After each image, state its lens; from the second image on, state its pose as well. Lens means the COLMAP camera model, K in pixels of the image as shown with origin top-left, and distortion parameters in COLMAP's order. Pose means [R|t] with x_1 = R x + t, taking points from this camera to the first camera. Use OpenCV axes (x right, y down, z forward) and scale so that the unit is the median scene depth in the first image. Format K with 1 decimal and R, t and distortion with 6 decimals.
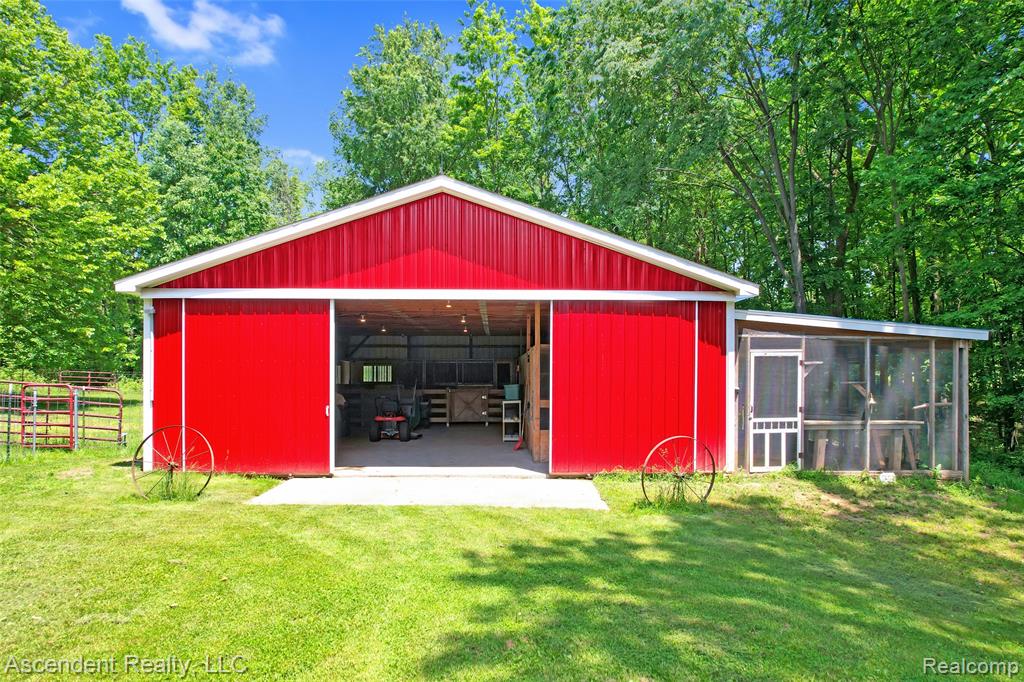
lens RADIAL K [[746.1, 0, 511.4], [0, 746.1, 379.9], [0, 0, 1]] dist [-0.042622, -0.000281]
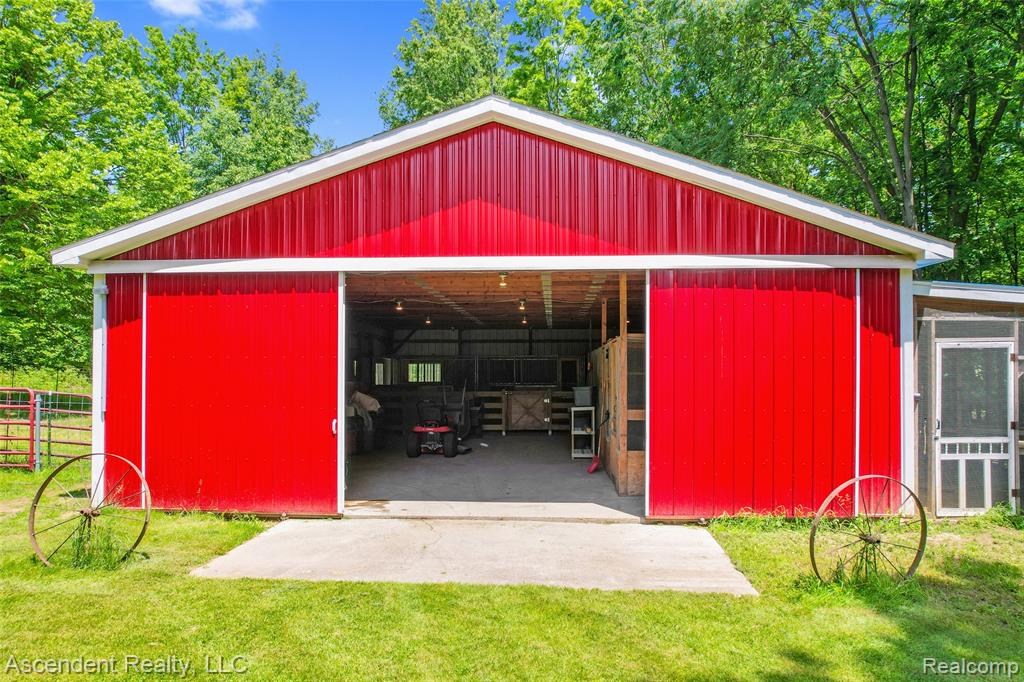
lens RADIAL K [[656.2, 0, 512.0], [0, 656.2, 341.0], [0, 0, 1]] dist [-0.069240, 0.068539]
pose [[0.996915, -0.005925, -0.078260, -0.024748], [0.001769, 0.998589, -0.053069, -0.007197], [0.078464, 0.052767, 0.995520, 0.364927]]
